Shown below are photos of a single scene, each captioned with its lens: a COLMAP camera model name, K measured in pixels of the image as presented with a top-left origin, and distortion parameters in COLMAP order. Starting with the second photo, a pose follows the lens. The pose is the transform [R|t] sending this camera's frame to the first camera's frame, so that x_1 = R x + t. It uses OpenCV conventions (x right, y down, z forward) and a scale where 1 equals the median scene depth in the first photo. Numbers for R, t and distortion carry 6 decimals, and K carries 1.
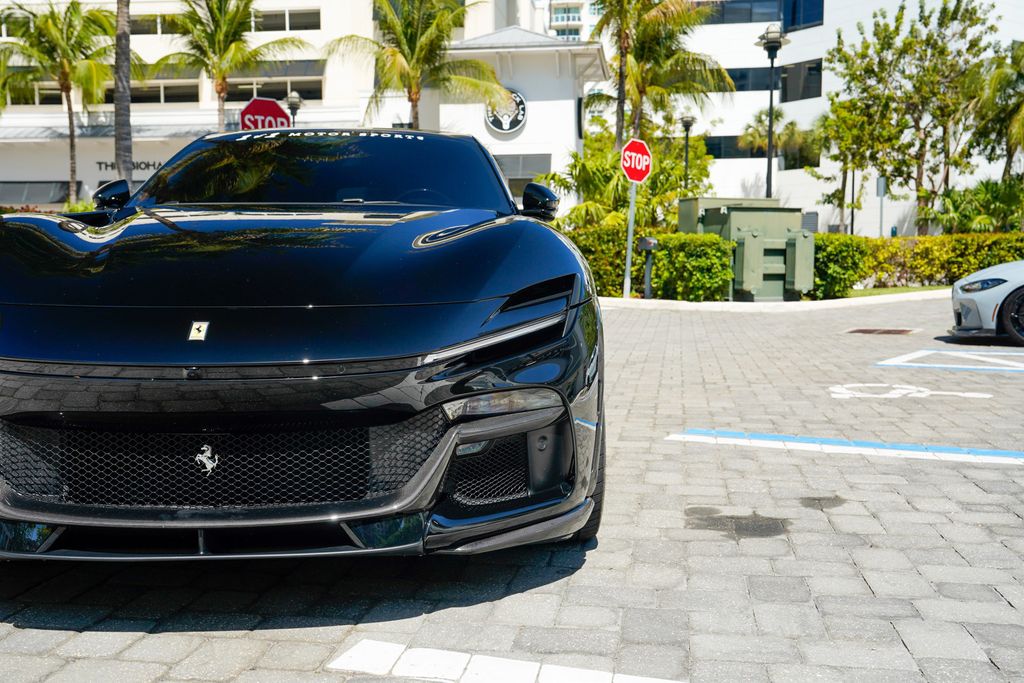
lens RADIAL K [[988.6, 0, 505.5], [0, 988.6, 350.6], [0, 0, 1]] dist [-0.029316, 0.149869]
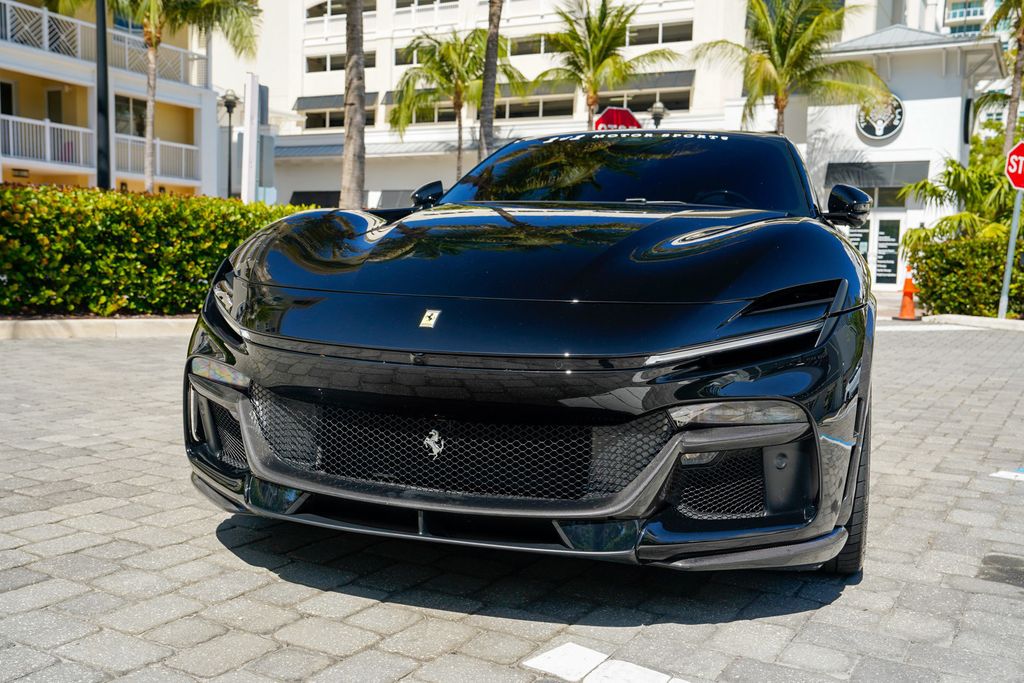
lens RADIAL K [[974.1, 0, 516.1], [0, 974.1, 351.9], [0, 0, 1]] dist [-0.007588, 0.092890]
pose [[0.937068, 0.059639, -0.344016, 0.016210], [-0.061776, 0.998079, 0.004755, 0.000519], [0.343638, 0.016797, 0.938952, 0.009322]]
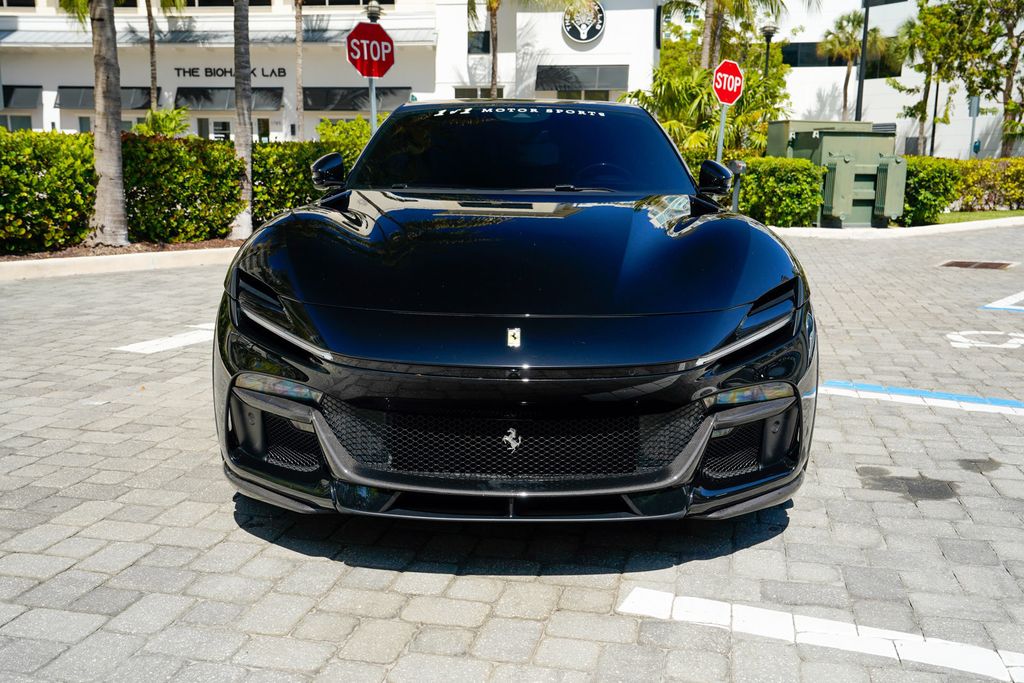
lens RADIAL K [[984.6, 0, 516.2], [0, 984.6, 355.1], [0, 0, 1]] dist [-0.014073, 0.121139]
pose [[0.998808, 0.021435, -0.043863, -0.032451], [-0.016915, 0.994750, 0.100930, -0.015372], [0.045796, -0.100068, 0.993926, -0.025927]]
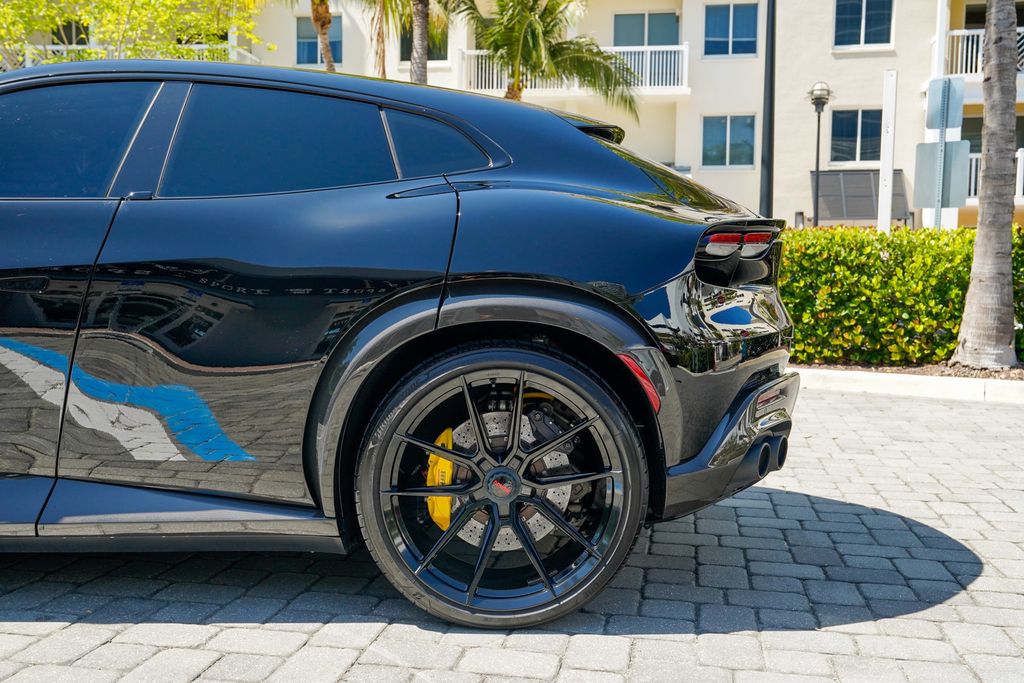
lens RADIAL K [[986.1, 0, 515.3], [0, 986.1, 357.3], [0, 0, 1]] dist [-0.020347, 0.132469]
pose [[-0.023800, 0.067148, -0.997459, 0.152009], [-0.102930, 0.992275, 0.069255, -0.031018], [0.994404, 0.104317, -0.016705, 0.356270]]
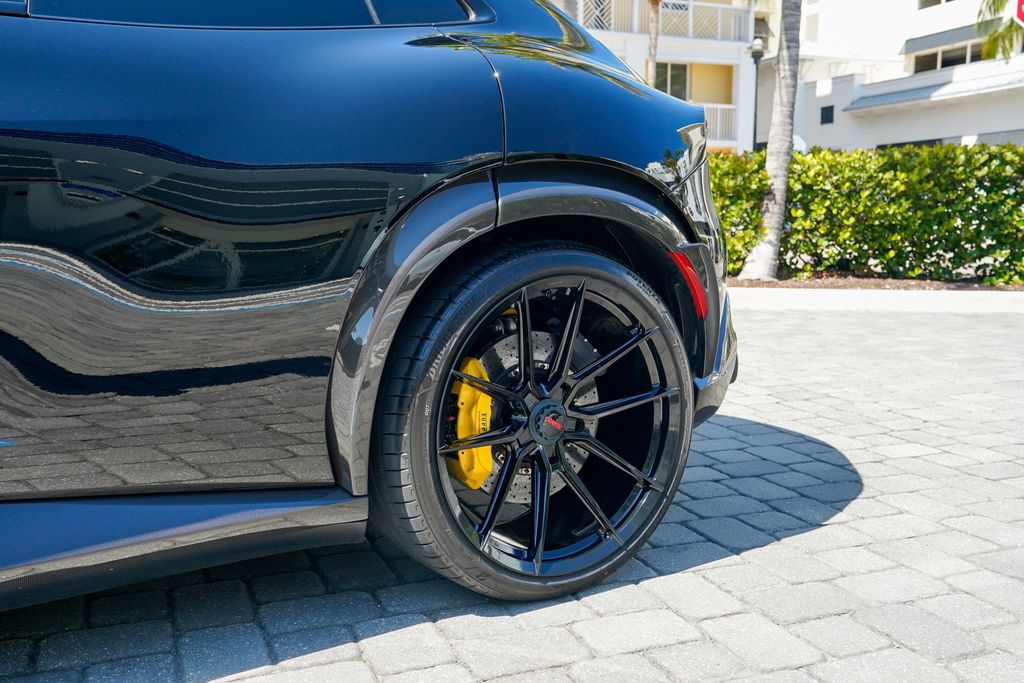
lens RADIAL K [[953.8, 0, 511.0], [0, 953.8, 363.3], [0, 0, 1]] dist [0.007605, 0.012301]
pose [[0.515255, 0.123851, -0.848041, 0.101433], [-0.074957, 0.992224, 0.099365, -0.019932], [0.853753, 0.012368, 0.520532, 0.289844]]
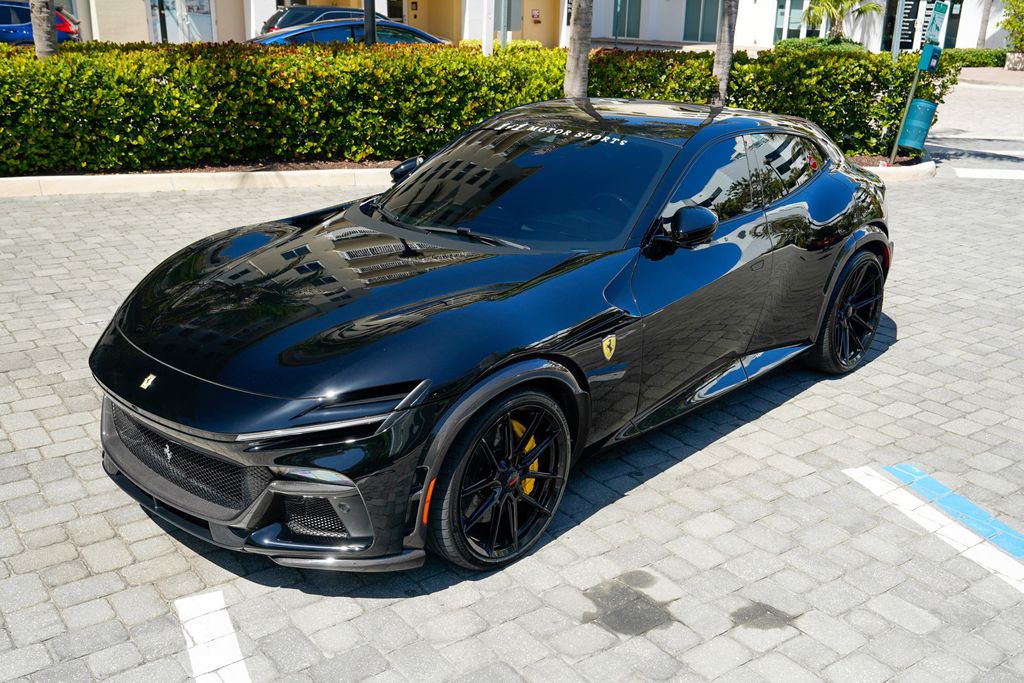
lens RADIAL K [[982.7, 0, 518.8], [0, 982.7, 344.7], [0, 0, 1]] dist [-0.003917, 0.095634]
pose [[0.714245, 0.248598, -0.654258, 0.148928], [-0.085335, 0.958750, 0.271137, -0.072568], [0.694674, -0.137828, 0.705997, 0.036914]]
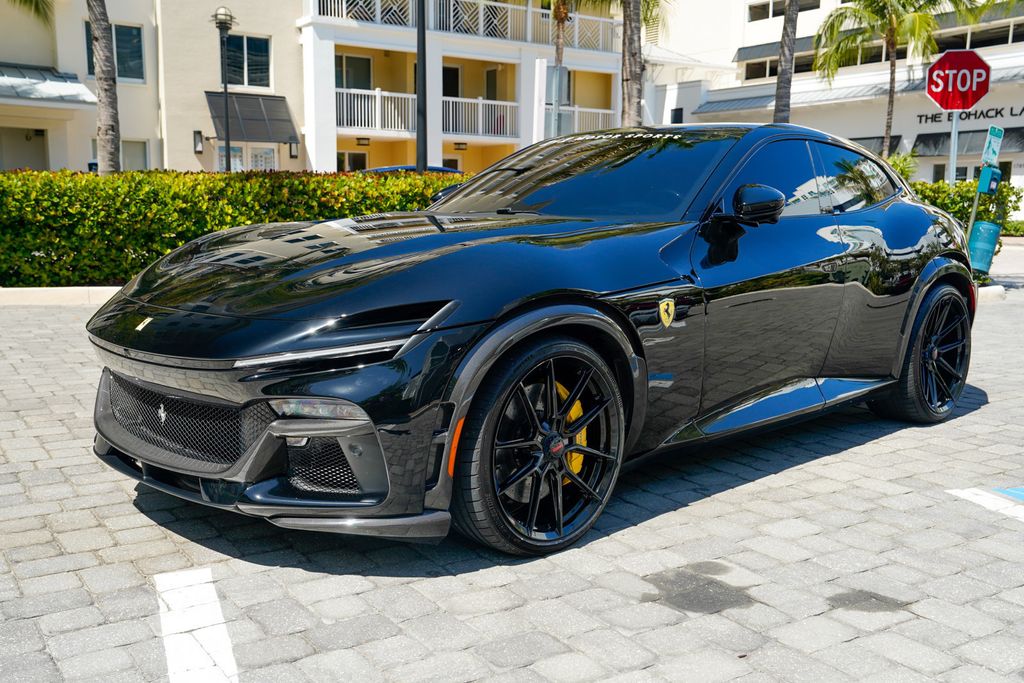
lens RADIAL K [[984.6, 0, 516.2], [0, 984.6, 355.1], [0, 0, 1]] dist [-0.014073, 0.121139]
pose [[0.675338, 0.118365, -0.727948, 0.140917], [-0.077292, 0.992961, 0.089749, -0.018730], [0.733447, -0.004346, 0.679733, 0.053790]]
